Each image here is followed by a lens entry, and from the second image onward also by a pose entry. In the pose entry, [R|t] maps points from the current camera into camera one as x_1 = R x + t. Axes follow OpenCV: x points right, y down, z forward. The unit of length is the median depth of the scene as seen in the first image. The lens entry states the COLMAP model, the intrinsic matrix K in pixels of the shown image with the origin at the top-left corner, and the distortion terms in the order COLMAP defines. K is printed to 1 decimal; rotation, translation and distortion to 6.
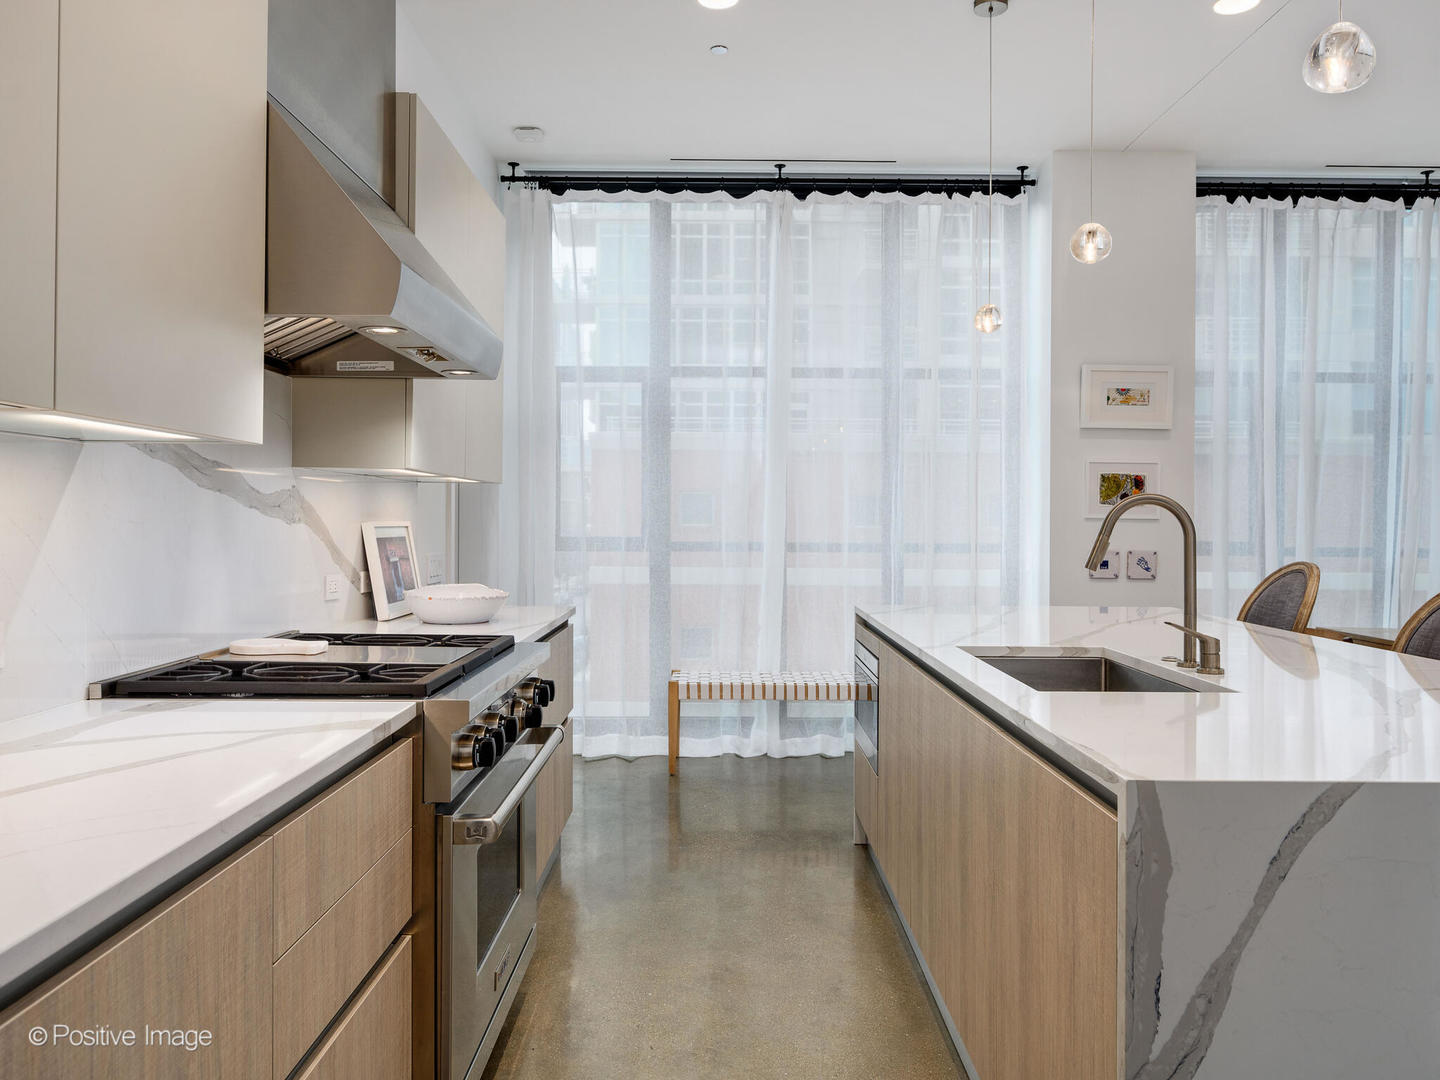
lens RADIAL K [[1039.6, 0, 720.0], [0, 1039.6, 540.0], [0, 0, 1]] dist [-0.003434, 0.000234]
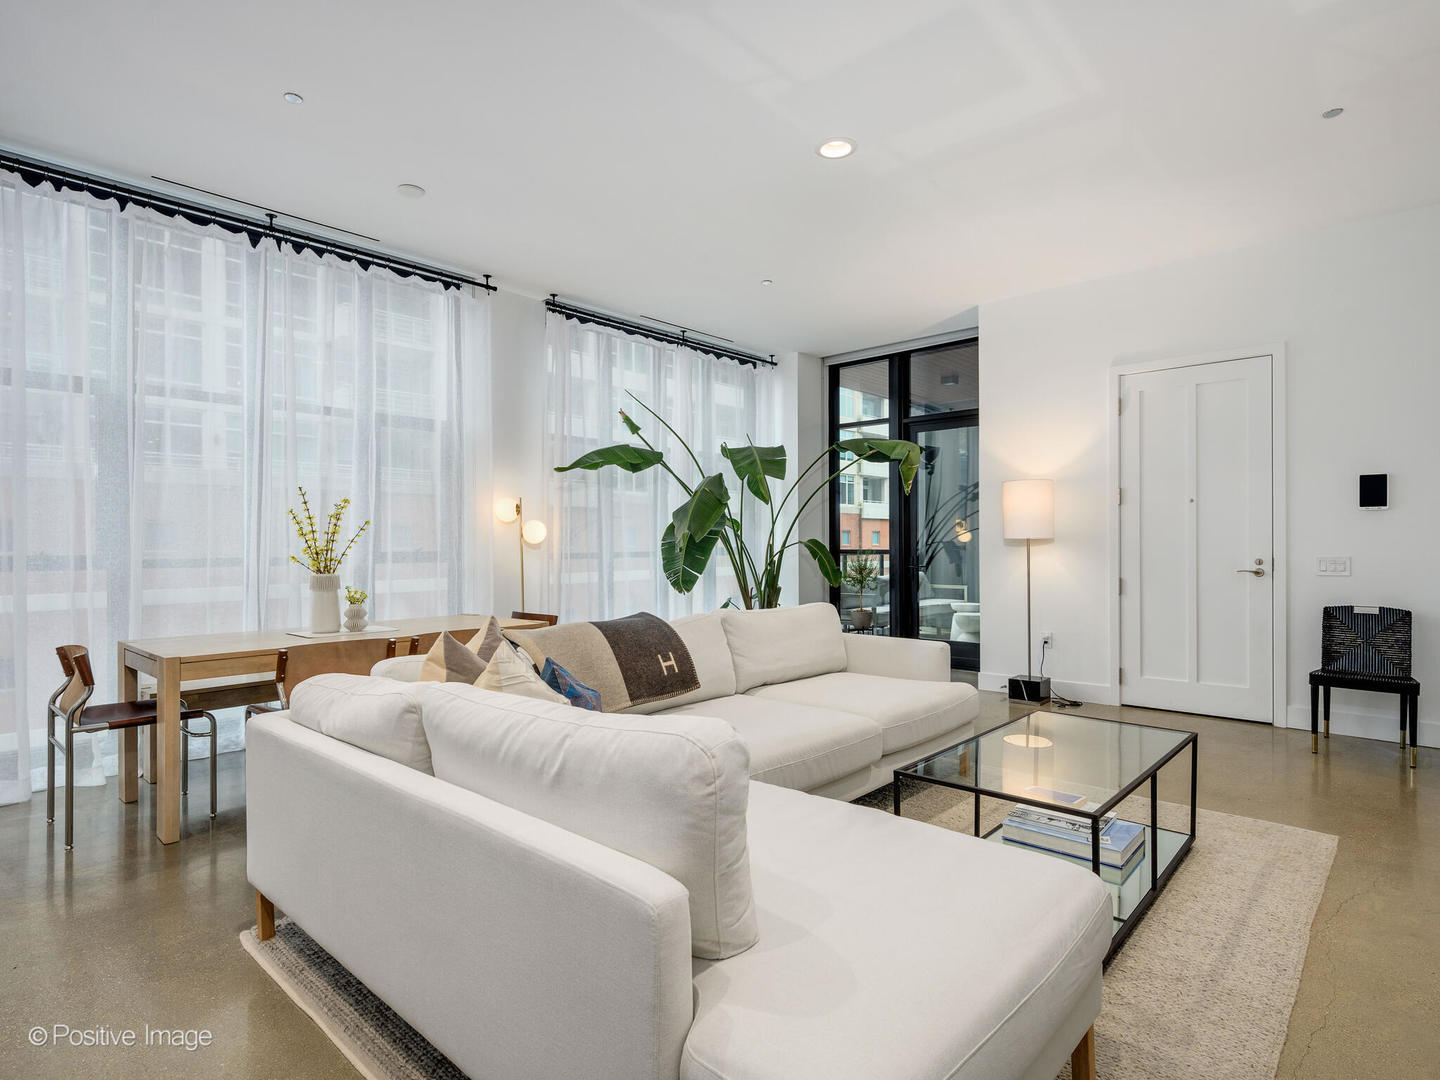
lens RADIAL K [[1039.6, 0, 720.0], [0, 1039.6, 540.0], [0, 0, 1]] dist [-0.003434, 0.000234]
pose [[0.559034, -0.009270, 0.829093, -0.668087], [0.020314, 0.999790, -0.002519, -0.005378], [-0.828896, 0.018250, 0.559105, -0.000668]]
